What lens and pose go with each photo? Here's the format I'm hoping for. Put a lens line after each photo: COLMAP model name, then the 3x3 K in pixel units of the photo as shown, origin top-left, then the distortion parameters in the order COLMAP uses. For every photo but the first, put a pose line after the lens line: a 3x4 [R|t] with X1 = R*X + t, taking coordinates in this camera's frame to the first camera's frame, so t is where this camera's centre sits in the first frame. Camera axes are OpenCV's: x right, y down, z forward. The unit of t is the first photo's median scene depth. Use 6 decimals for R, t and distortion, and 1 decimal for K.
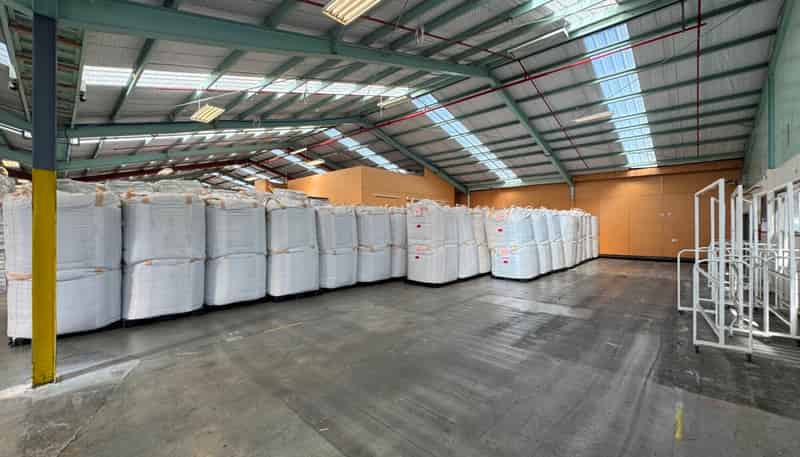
lens RADIAL K [[317.6, 0, 394.3], [0, 317.6, 227.1], [0, 0, 1]] dist [0.004640, -0.000094]
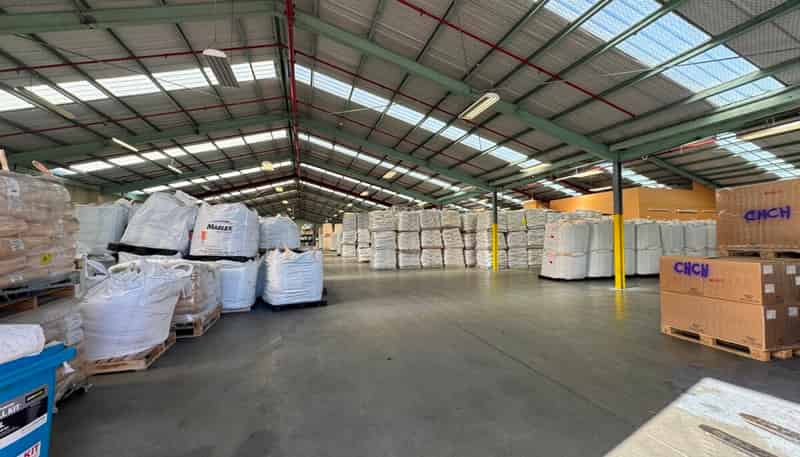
lens RADIAL K [[317.6, 0, 404.9], [0, 317.6, 227.2], [0, 0, 1]] dist [0.004640, -0.000094]
pose [[0.871423, -0.018269, -0.490192, -0.273174], [0.001271, 0.999387, -0.034987, 0.005957], [0.490531, 0.029865, 0.870912, -0.506060]]
